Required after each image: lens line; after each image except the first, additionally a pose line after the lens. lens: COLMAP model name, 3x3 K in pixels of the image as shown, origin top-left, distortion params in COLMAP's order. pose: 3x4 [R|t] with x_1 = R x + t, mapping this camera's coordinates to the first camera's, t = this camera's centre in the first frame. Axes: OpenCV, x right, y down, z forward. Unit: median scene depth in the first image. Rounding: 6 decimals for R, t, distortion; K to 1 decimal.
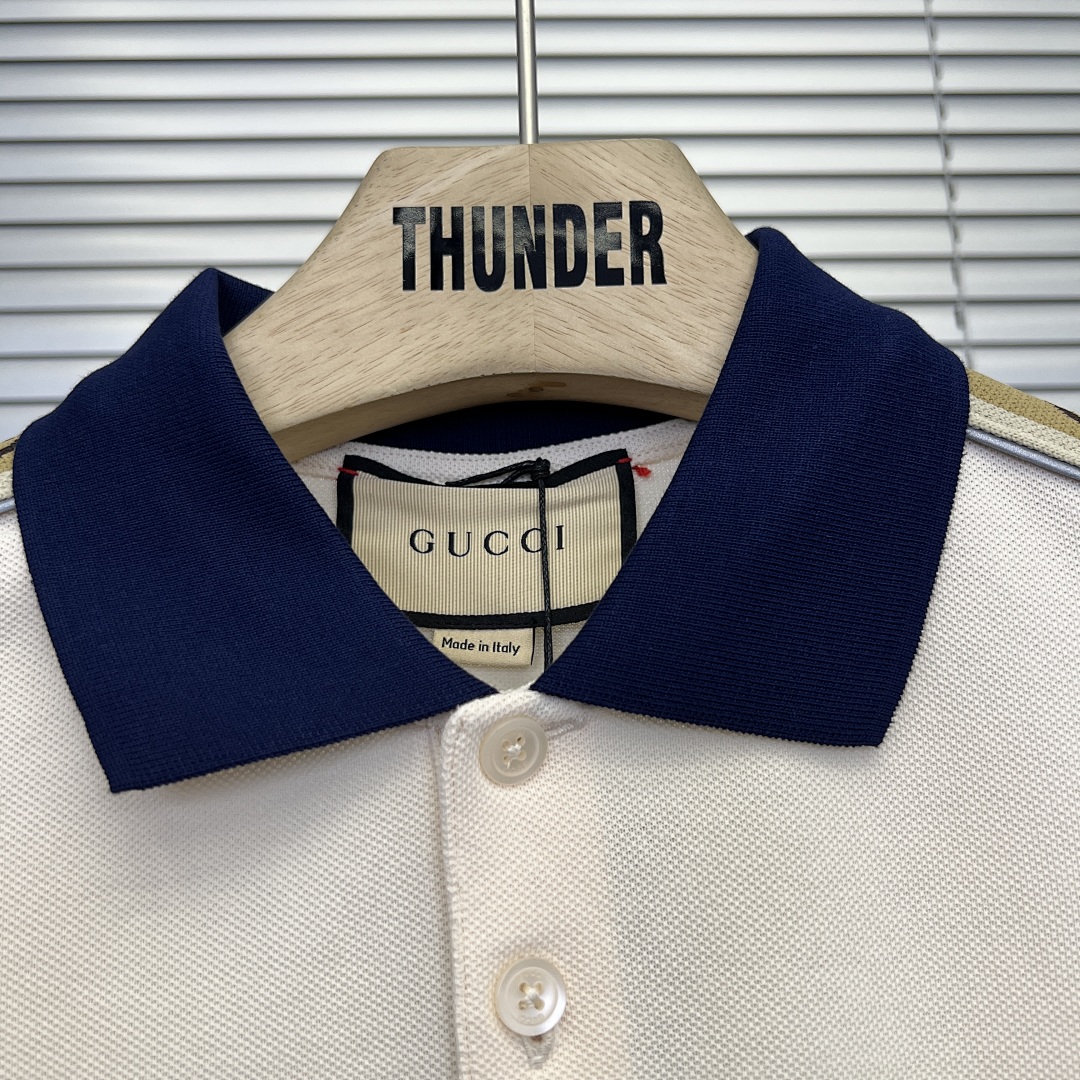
lens RADIAL K [[1119.1, 0, 540.0], [0, 1119.1, 540.0], [0, 0, 1]] dist [0.072562, -0.096239]
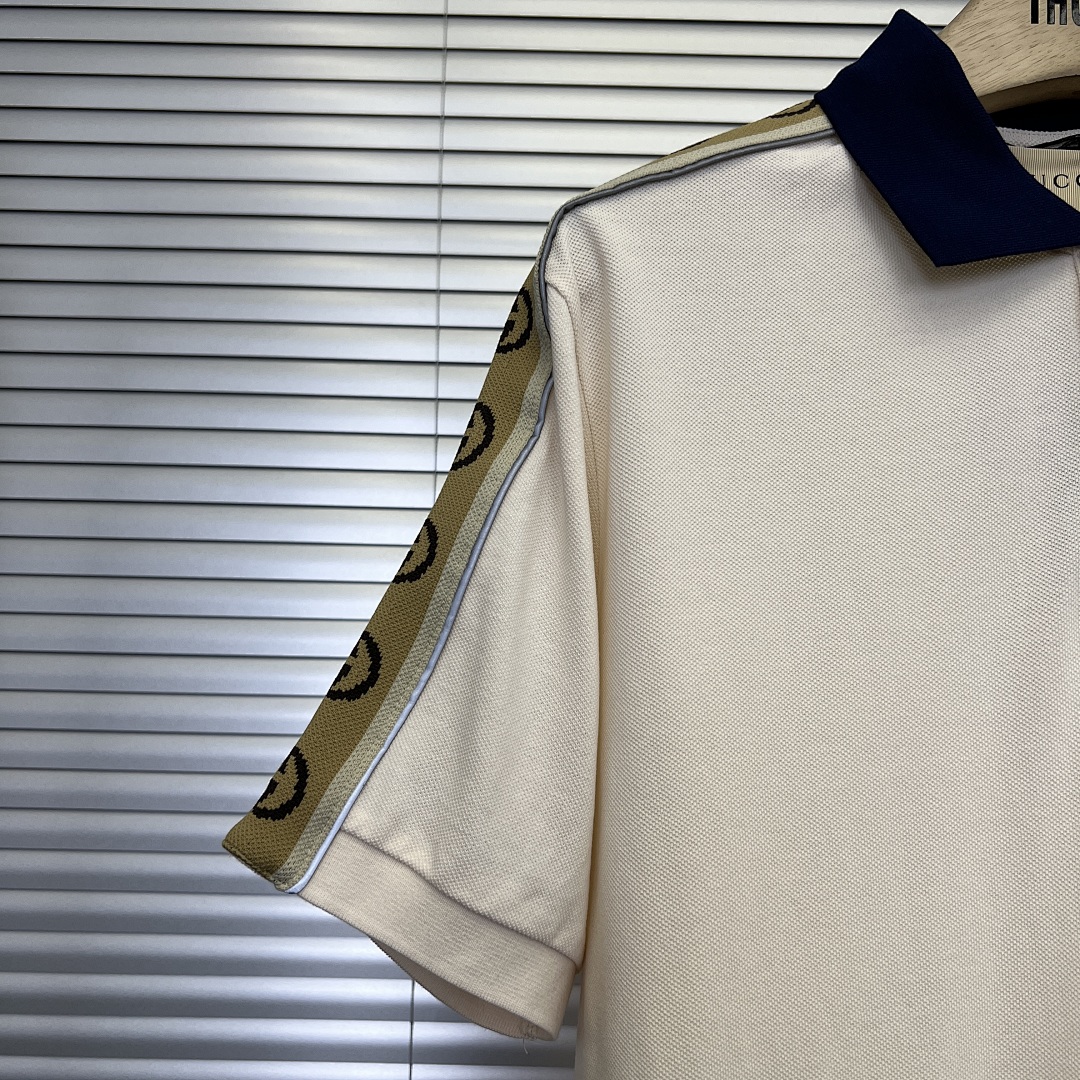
lens RADIAL K [[1119.1, 0, 540.0], [0, 1119.1, 540.0], [0, 0, 1]] dist [0.072562, -0.096239]
pose [[0.998638, 0.045521, -0.025479, -0.931255], [-0.042629, 0.993621, 0.104404, 0.487960], [0.030069, -0.103176, 0.994209, -0.979844]]
